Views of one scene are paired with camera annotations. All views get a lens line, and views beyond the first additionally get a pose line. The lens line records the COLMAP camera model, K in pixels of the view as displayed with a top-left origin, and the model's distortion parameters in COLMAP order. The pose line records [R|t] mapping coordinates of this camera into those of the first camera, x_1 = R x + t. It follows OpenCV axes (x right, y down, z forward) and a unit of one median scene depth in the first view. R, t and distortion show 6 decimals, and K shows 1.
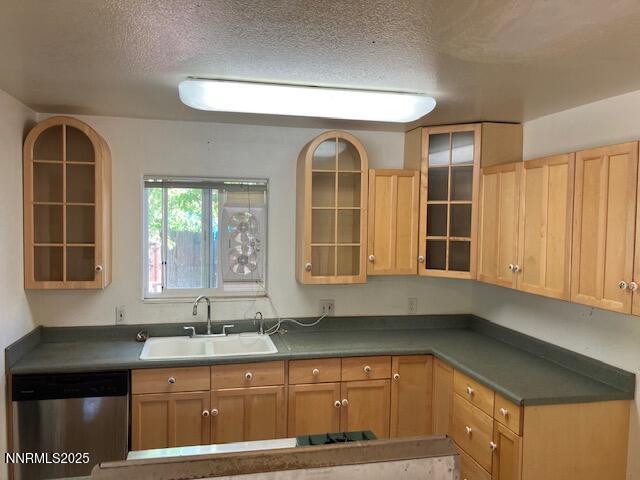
lens RADIAL K [[527.1, 0, 310.0], [0, 527.1, 234.6], [0, 0, 1]] dist [0.052555, -0.068197]
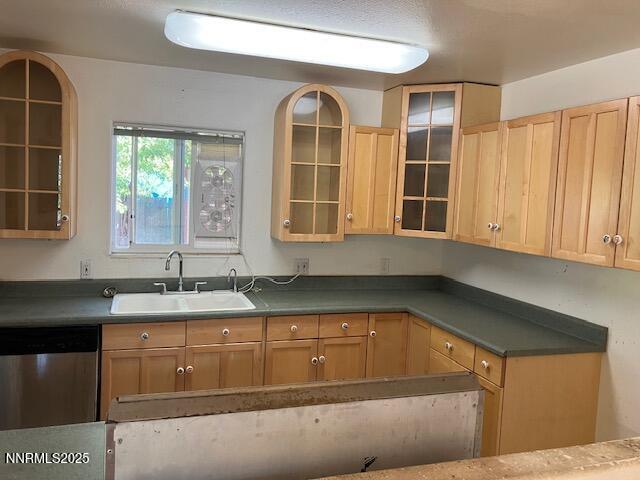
lens RADIAL K [[527.1, 0, 310.5], [0, 527.1, 226.0], [0, 0, 1]] dist [0.052555, -0.068197]
pose [[0.994330, 0.022600, 0.103911, -0.062812], [-0.025944, 0.999184, 0.030952, 0.036893], [-0.103127, -0.033472, 0.994105, 0.026059]]
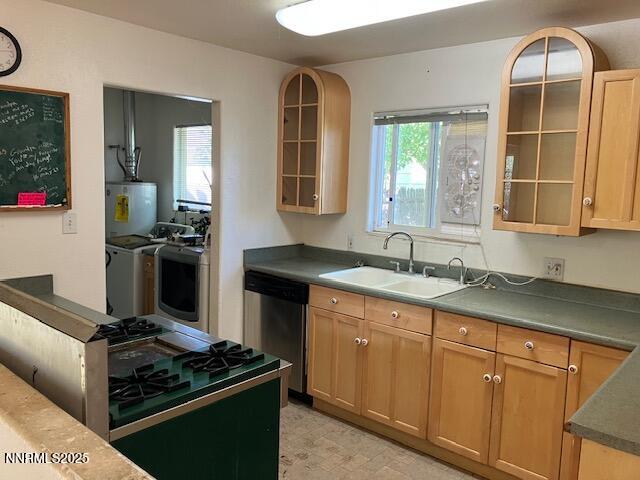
lens RADIAL K [[527.1, 0, 322.4], [0, 527.1, 235.8], [0, 0, 1]] dist [0.052555, -0.068197]
pose [[0.582907, 0.095564, -0.806900, 0.520936], [-0.046819, 0.995360, 0.084061, 0.049765], [0.811189, -0.011222, 0.584677, 0.323918]]
